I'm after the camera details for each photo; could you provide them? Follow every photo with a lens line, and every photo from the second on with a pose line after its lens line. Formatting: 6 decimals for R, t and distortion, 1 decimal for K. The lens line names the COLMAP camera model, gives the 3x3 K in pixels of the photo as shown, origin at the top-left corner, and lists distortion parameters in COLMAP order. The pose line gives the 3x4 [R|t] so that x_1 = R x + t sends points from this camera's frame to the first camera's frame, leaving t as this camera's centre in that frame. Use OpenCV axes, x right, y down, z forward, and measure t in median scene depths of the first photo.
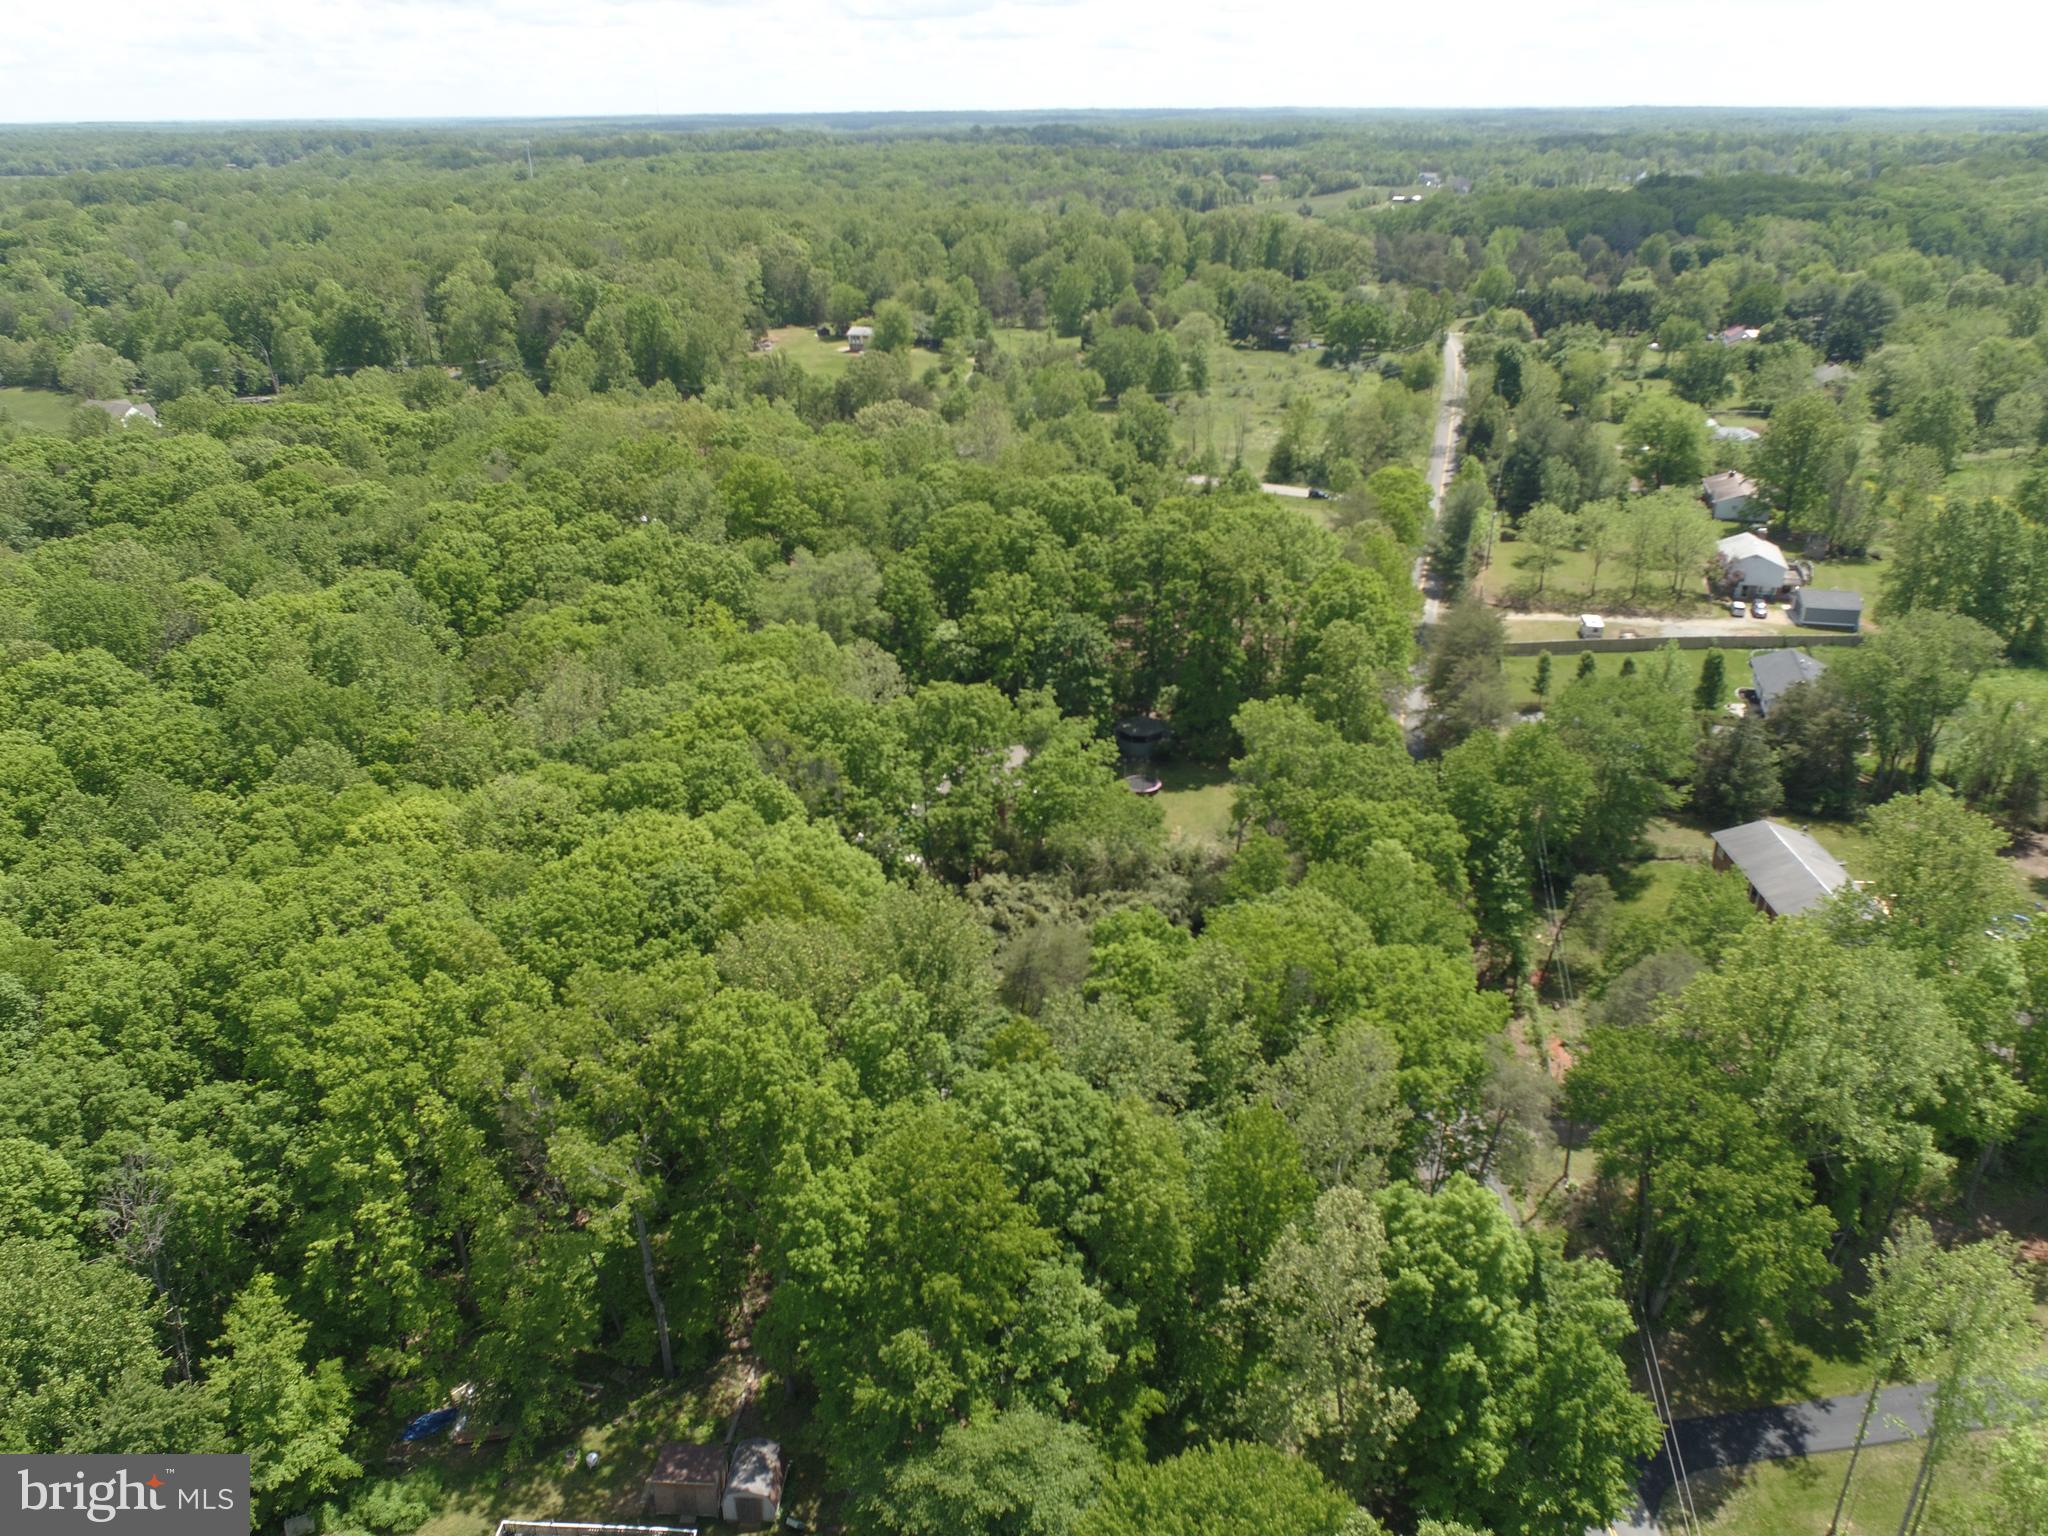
lens RADIAL K [[1561.5, 0, 1028.1], [0, 1561.5, 776.3], [0, 0, 1]] dist [-0.009640, 0.001681]
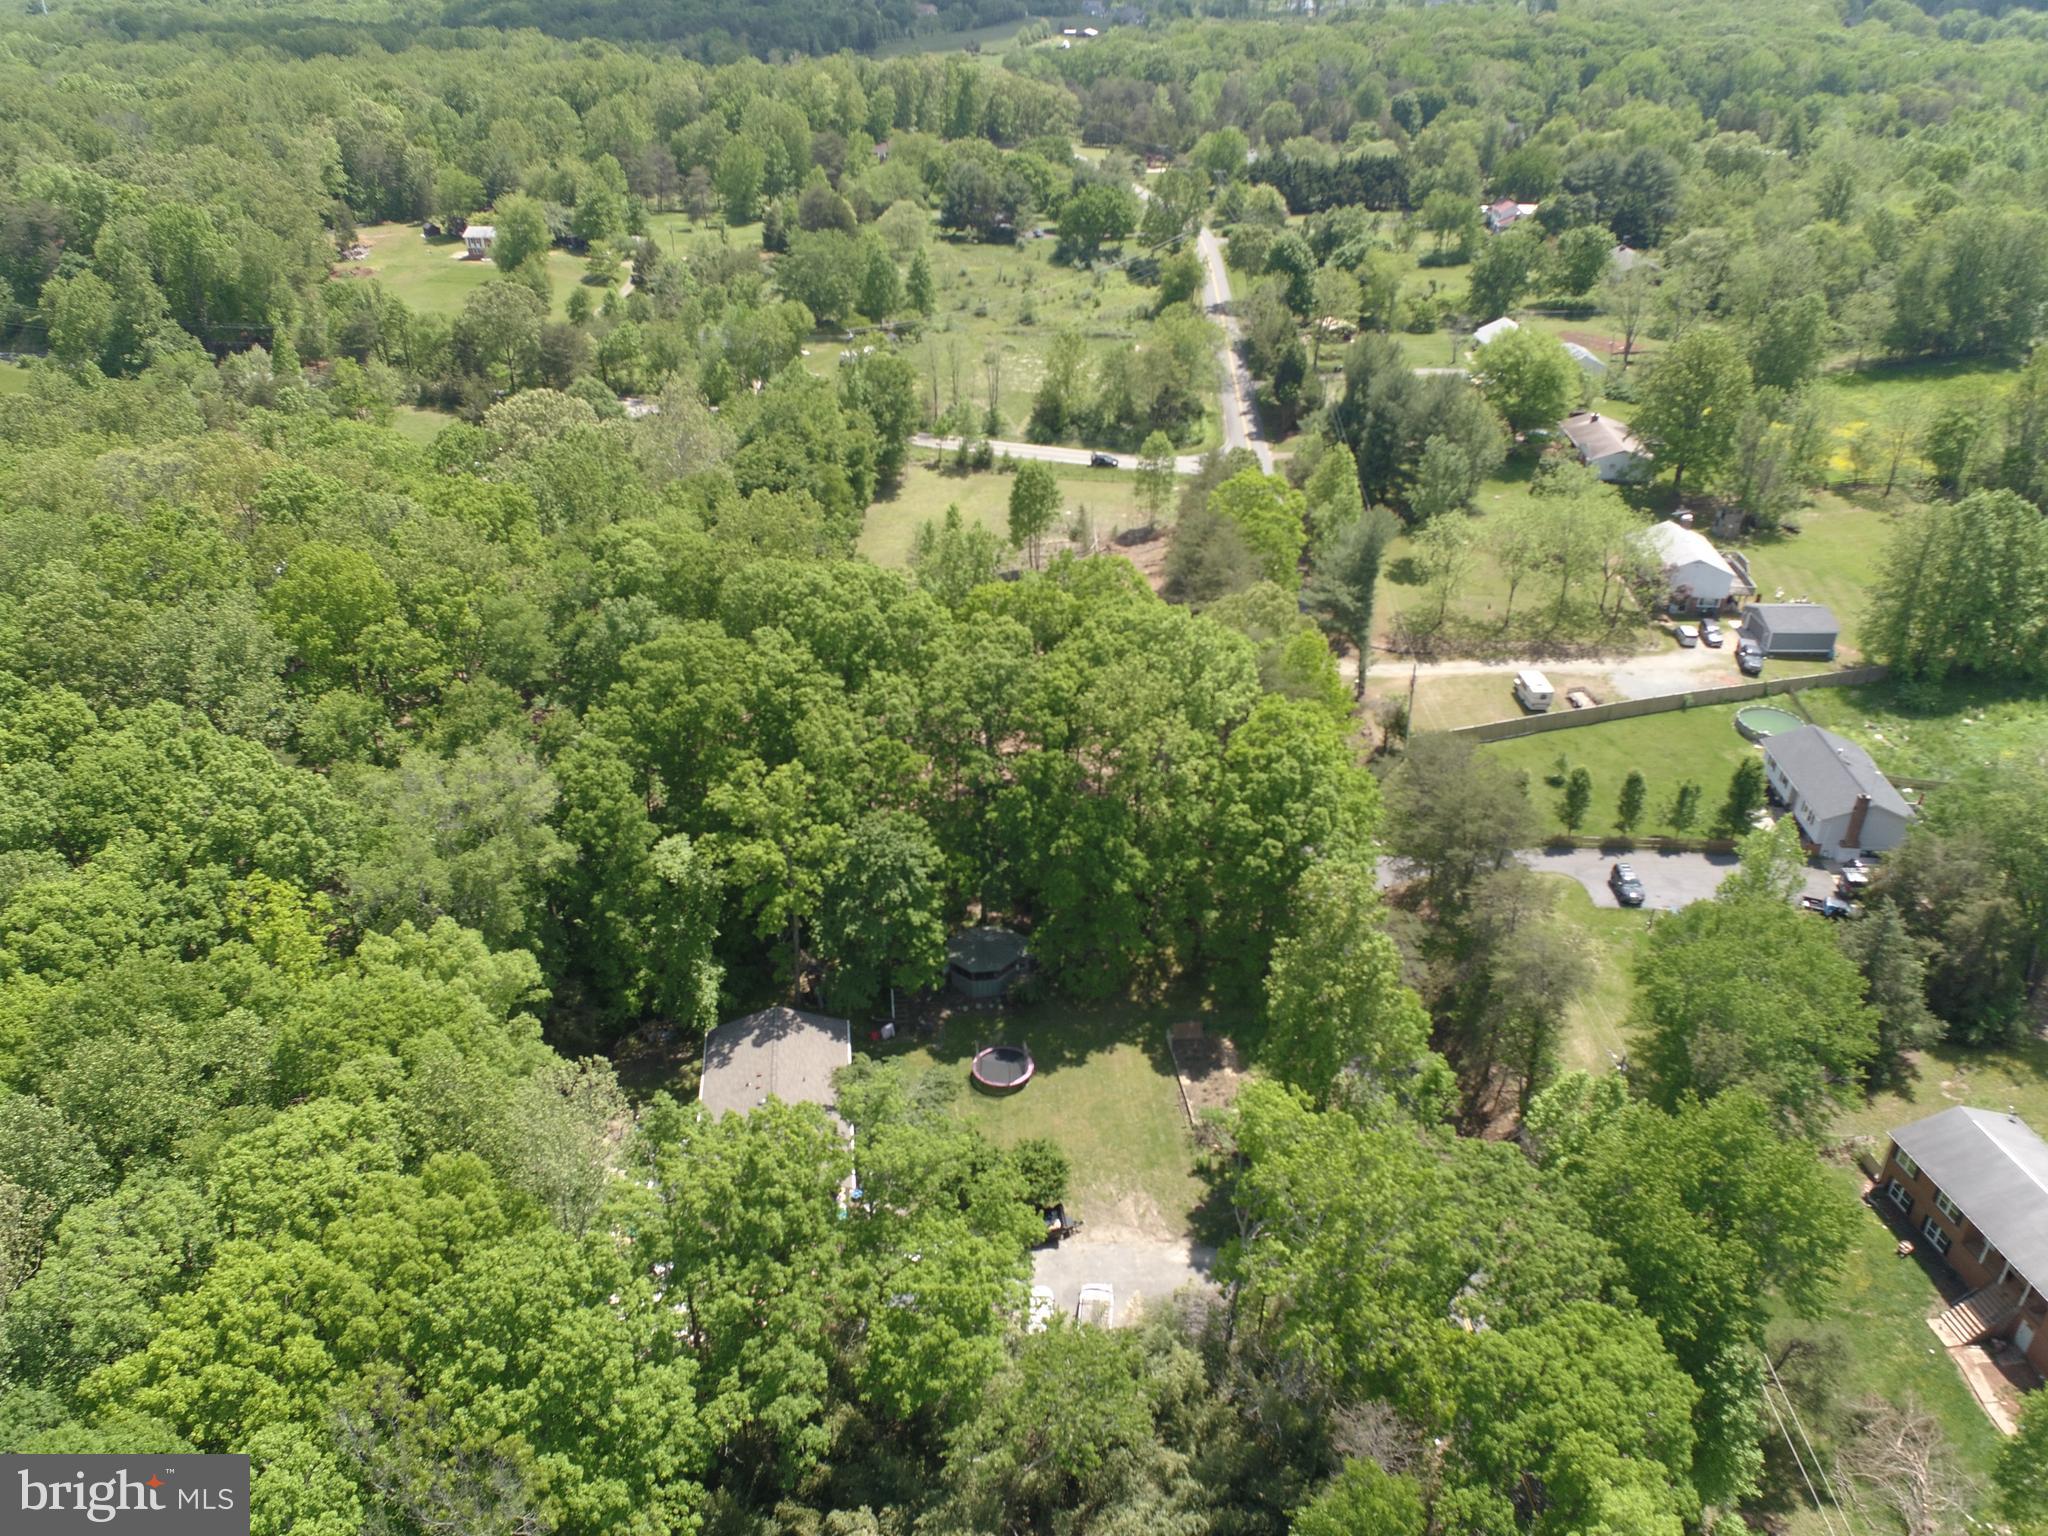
lens RADIAL K [[1561.5, 0, 1024.9], [0, 1561.5, 764.4], [0, 0, 1]] dist [-0.009640, 0.001681]
pose [[0.977445, -0.094323, 0.188959, -0.029309], [0.076676, 0.992166, 0.098631, -0.182076], [-0.196782, -0.081918, 0.977019, 0.368367]]
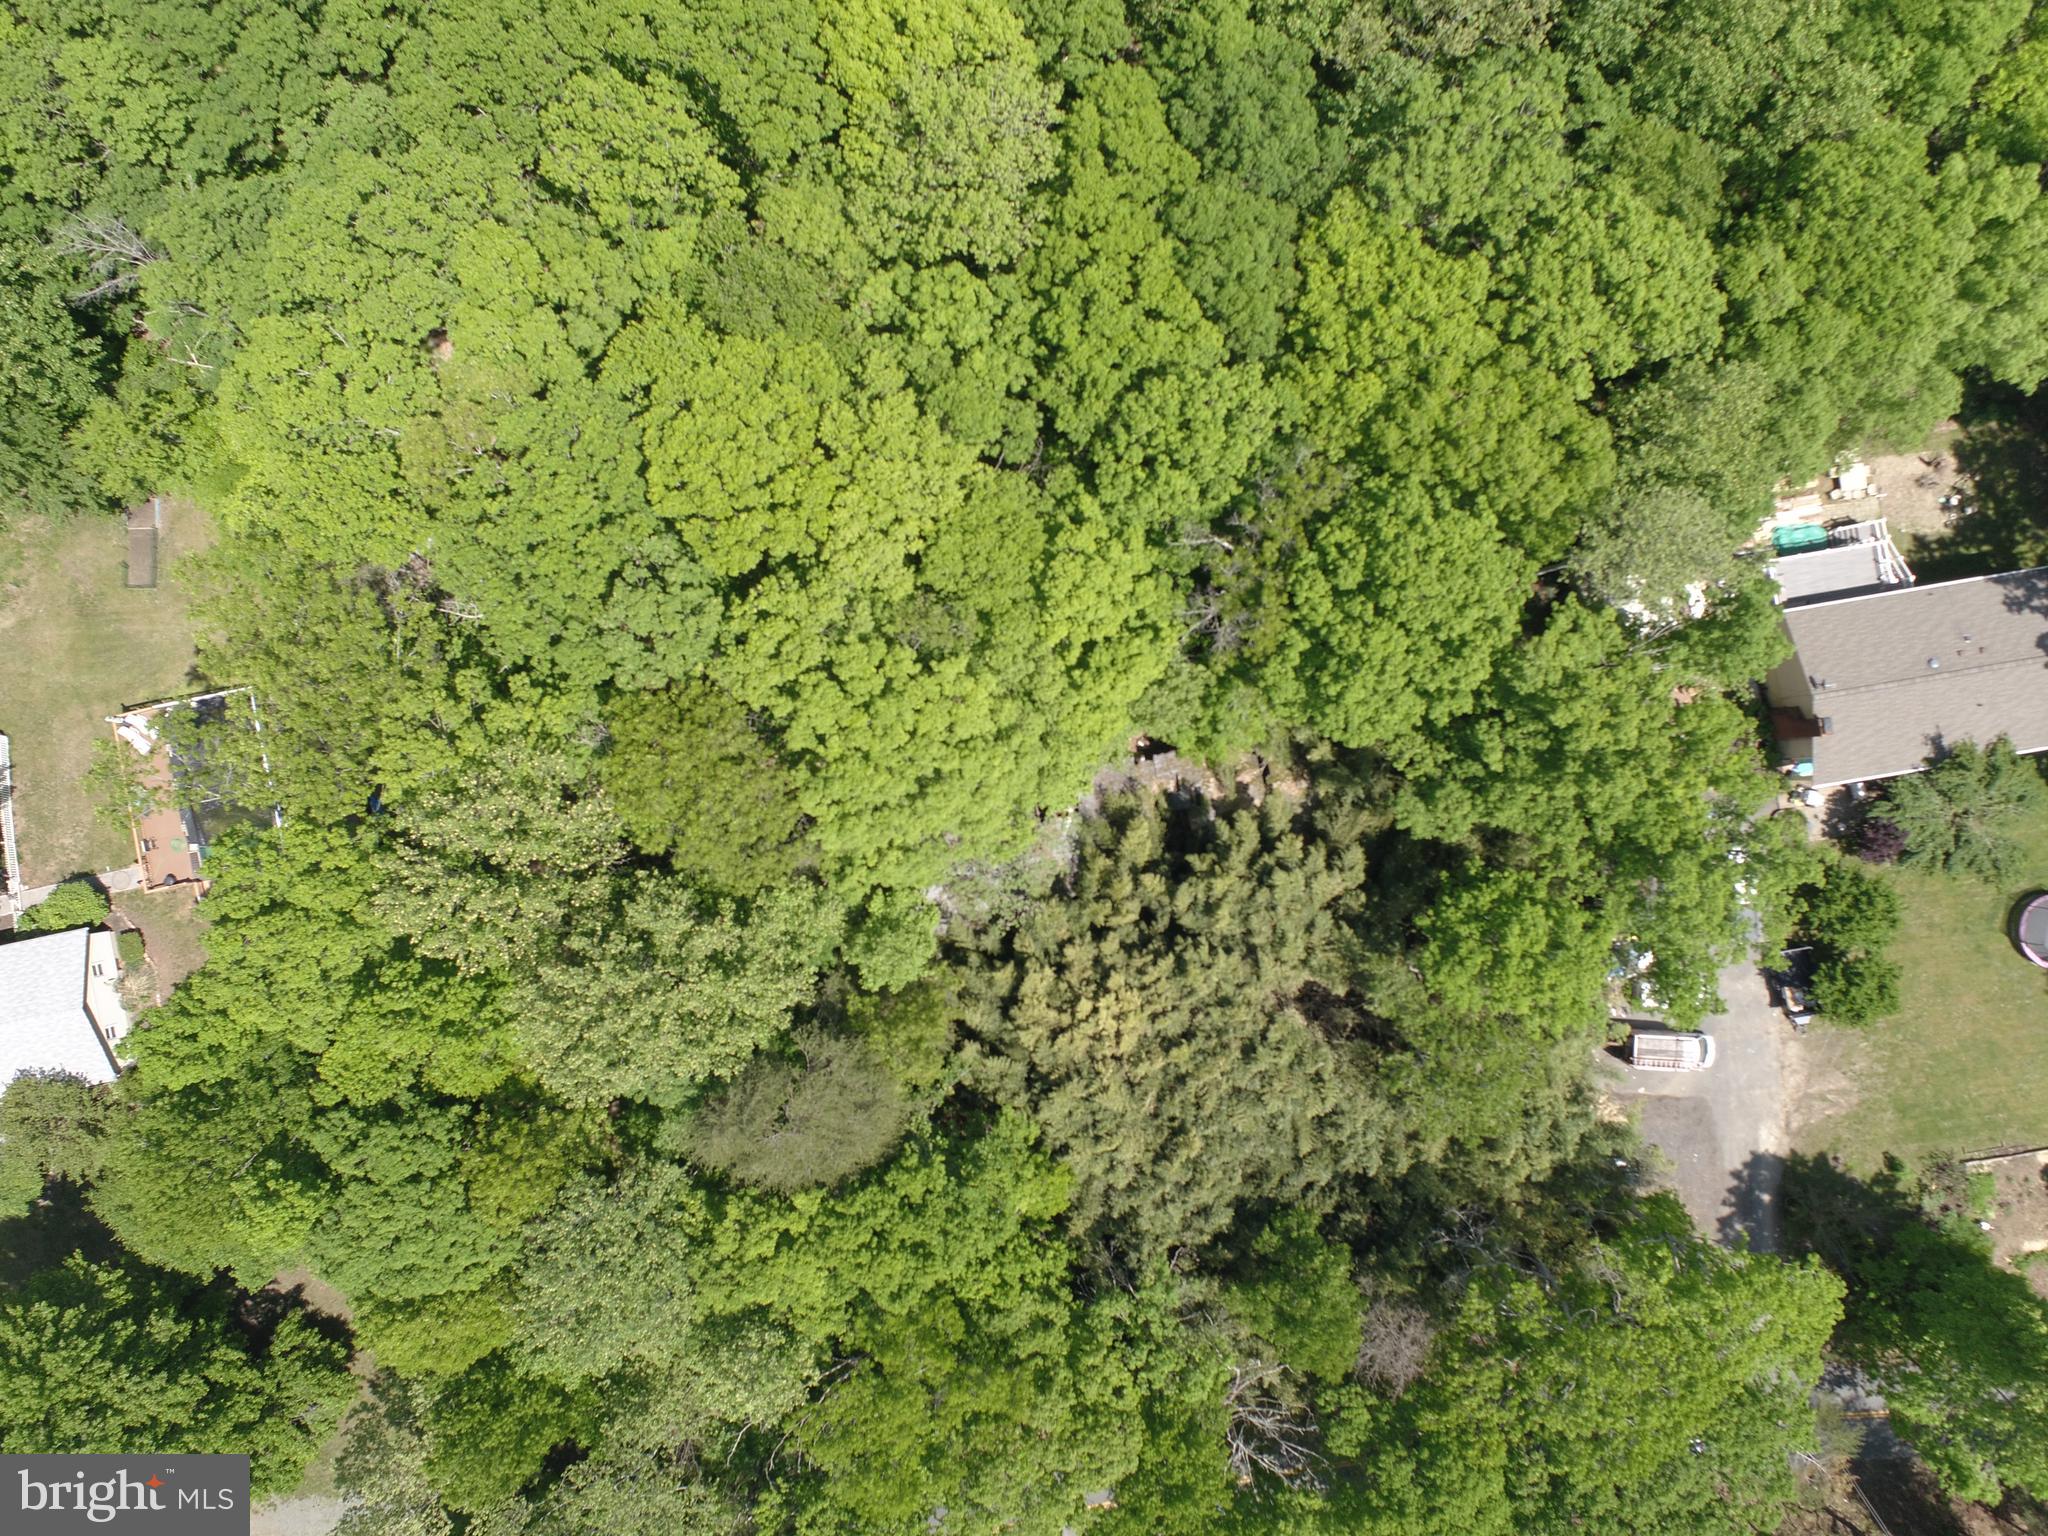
lens RADIAL K [[1561.5, 0, 1018.8], [0, 1561.5, 773.5], [0, 0, 1]] dist [-0.009640, 0.001681]
pose [[0.256136, 0.966638, -0.002467, -0.066637], [-0.388311, 0.105230, 0.915501, -0.340805], [0.885217, -0.233534, 0.402309, 0.488300]]
